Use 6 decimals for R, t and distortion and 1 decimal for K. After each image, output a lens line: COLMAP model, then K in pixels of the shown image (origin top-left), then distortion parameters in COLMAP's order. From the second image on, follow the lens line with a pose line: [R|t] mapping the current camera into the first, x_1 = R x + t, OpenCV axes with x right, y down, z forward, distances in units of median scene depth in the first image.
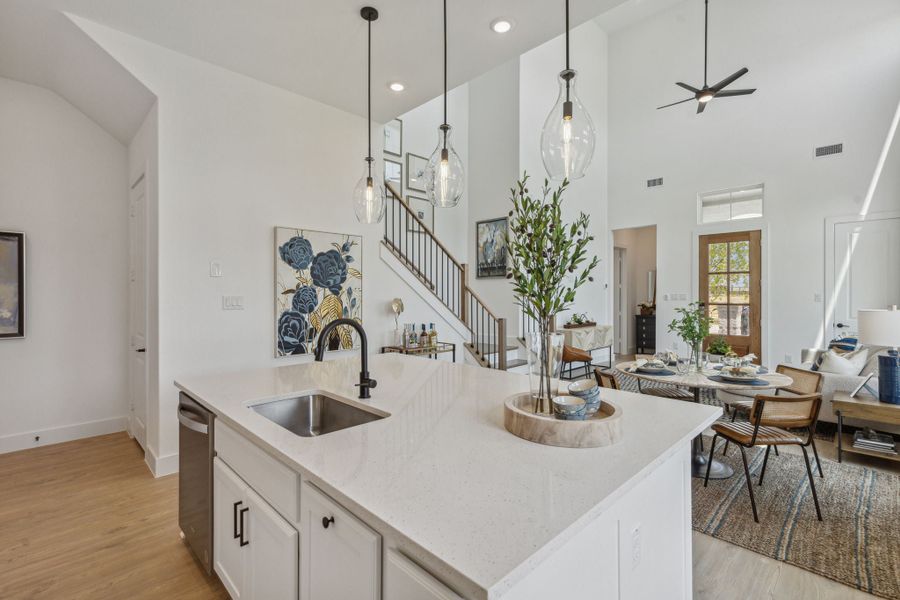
lens RADIAL K [[407.3, 0, 449.7], [0, 407.3, 295.3], [0, 0, 1]] dist [0.008137, -0.001716]
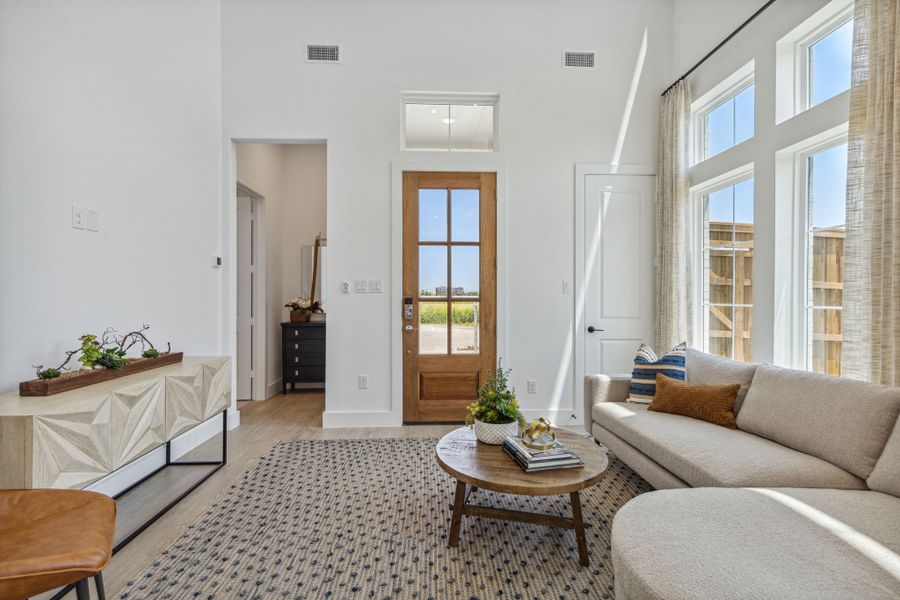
lens RADIAL K [[407.3, 0, 450.8], [0, 407.3, 297.1], [0, 0, 1]] dist [0.008137, -0.001716]
pose [[0.665660, 0.000914, 0.746254, 0.325051], [0.000446, 0.999999, -0.001622, 0.023576], [-0.746255, 0.001412, 0.665659, 0.763333]]
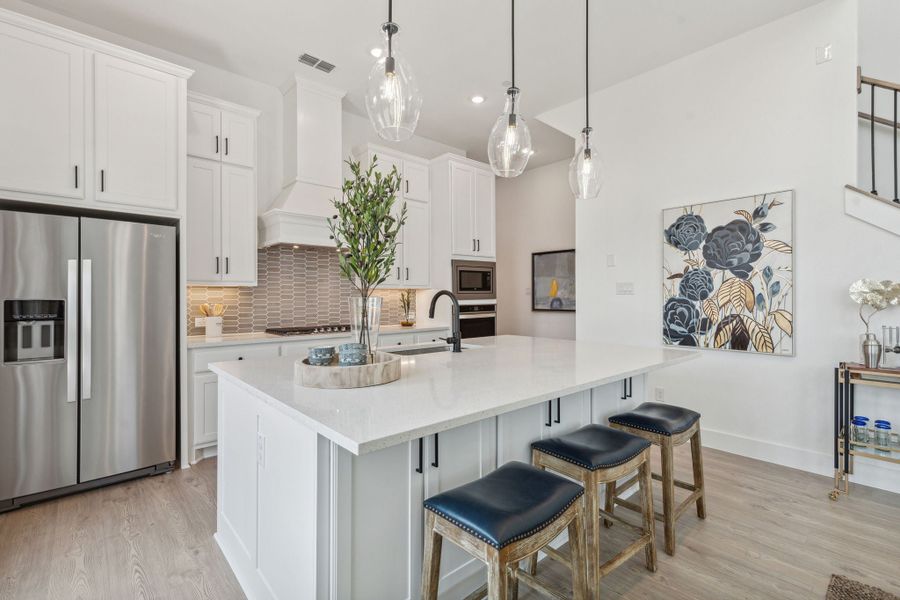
lens RADIAL K [[407.3, 0, 452.0], [0, 407.3, 296.6], [0, 0, 1]] dist [0.008137, -0.001716]
pose [[-0.043674, 0.001103, -0.999045, 0.364945], [-0.002412, 0.999996, 0.001210, 0.024576], [0.999043, 0.002462, -0.043671, 0.351374]]
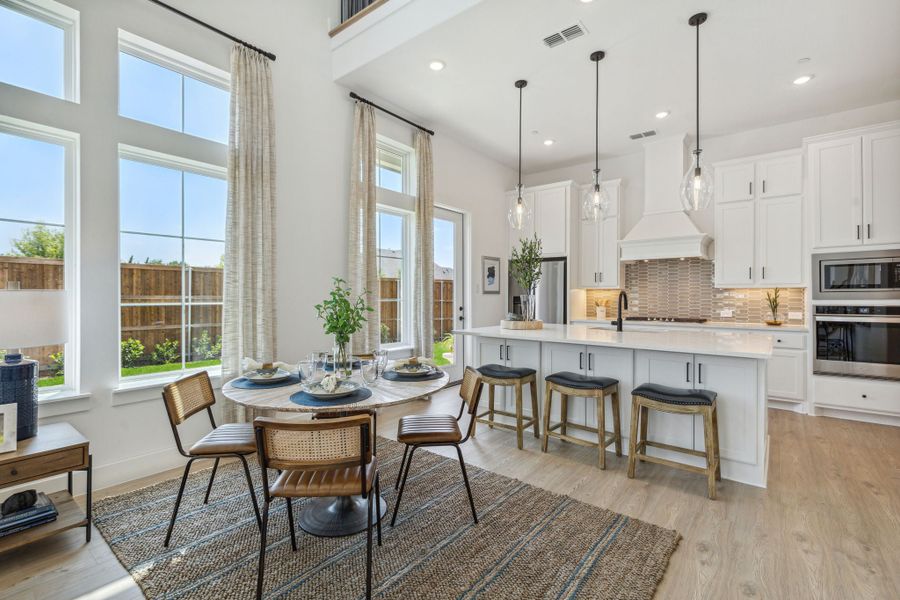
lens RADIAL K [[407.3, 0, 449.8], [0, 407.3, 296.6], [0, 0, 1]] dist [0.008137, -0.001716]
pose [[-0.992694, -0.000847, -0.120659, 0.286151], [-0.001610, 0.999979, 0.006223, 0.023900], [0.120651, 0.006372, -0.992674, 0.967393]]
